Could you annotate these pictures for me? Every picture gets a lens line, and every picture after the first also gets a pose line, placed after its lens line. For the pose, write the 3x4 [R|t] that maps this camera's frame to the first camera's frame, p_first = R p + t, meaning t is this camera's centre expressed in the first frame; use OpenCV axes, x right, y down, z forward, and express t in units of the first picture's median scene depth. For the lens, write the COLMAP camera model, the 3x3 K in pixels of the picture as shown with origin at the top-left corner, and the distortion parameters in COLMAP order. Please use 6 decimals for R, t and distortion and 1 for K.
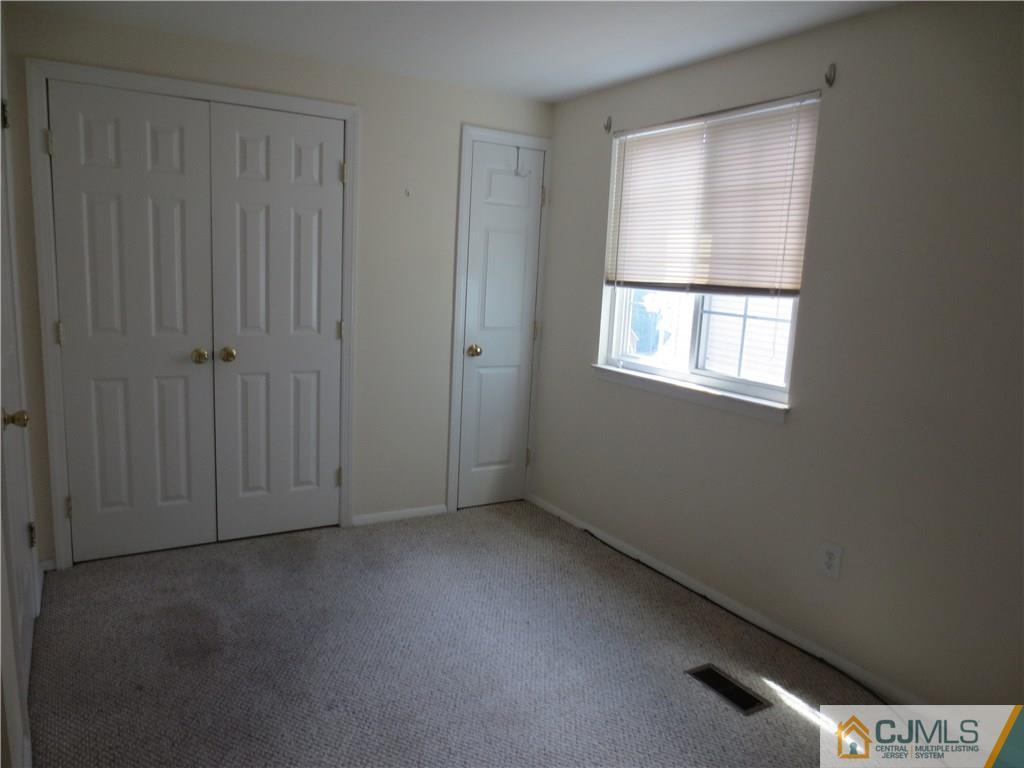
lens RADIAL K [[719.1, 0, 508.0], [0, 719.1, 390.3], [0, 0, 1]] dist [-0.050471, 0.024654]
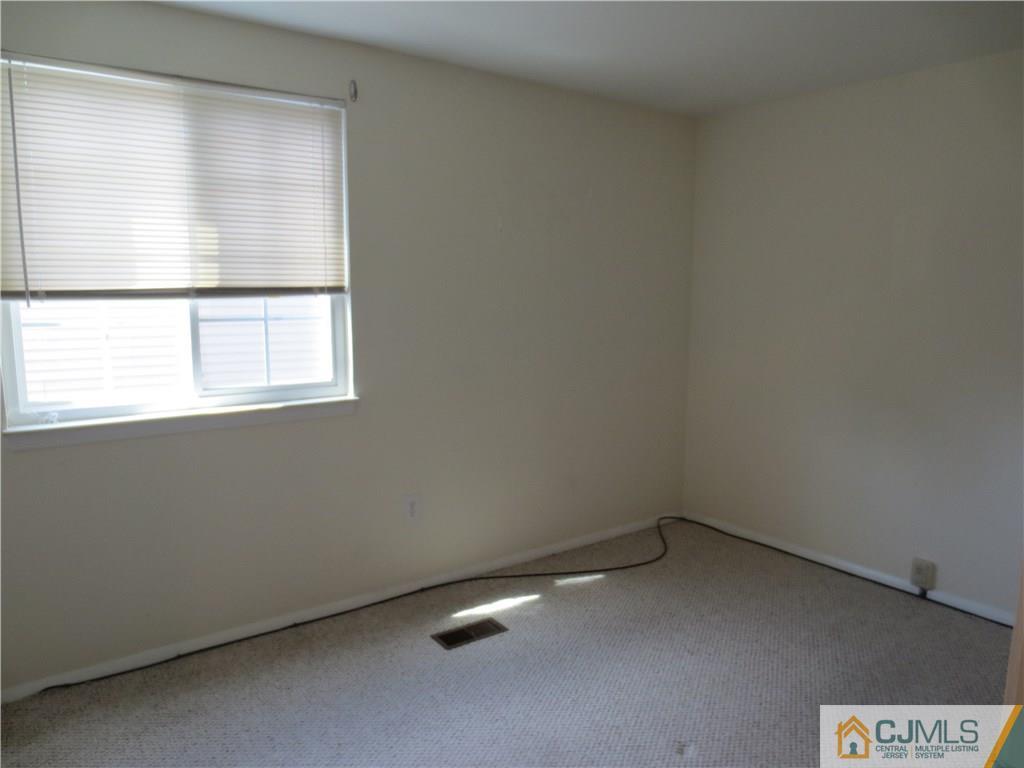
lens RADIAL K [[719.1, 0, 508.0], [0, 719.1, 390.3], [0, 0, 1]] dist [-0.050471, 0.024654]
pose [[-0.087808, -0.187984, 0.978239, -0.609971], [0.162130, 0.966241, 0.200232, -0.147158], [-0.982855, 0.176184, -0.054365, 0.750795]]
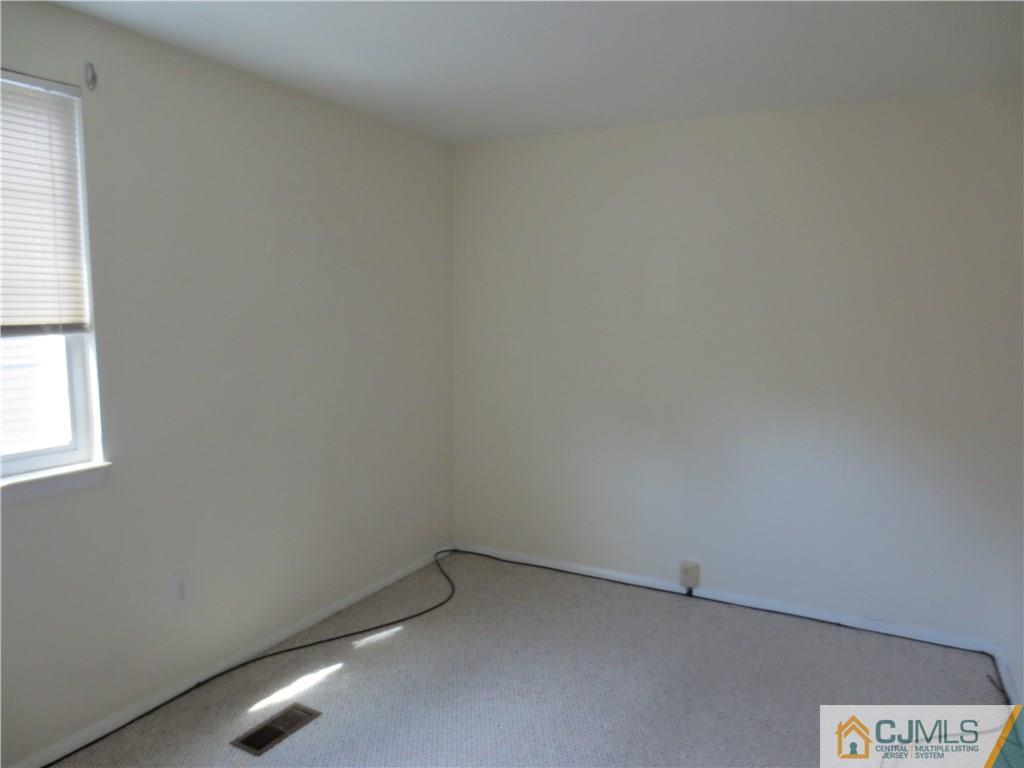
lens RADIAL K [[719.1, 0, 508.0], [0, 719.1, 390.3], [0, 0, 1]] dist [-0.050471, 0.024654]
pose [[-0.504142, -0.148363, 0.850782, -0.494750], [0.119527, 0.963666, 0.238876, -0.180994], [-0.855309, 0.222118, -0.468091, 0.871632]]
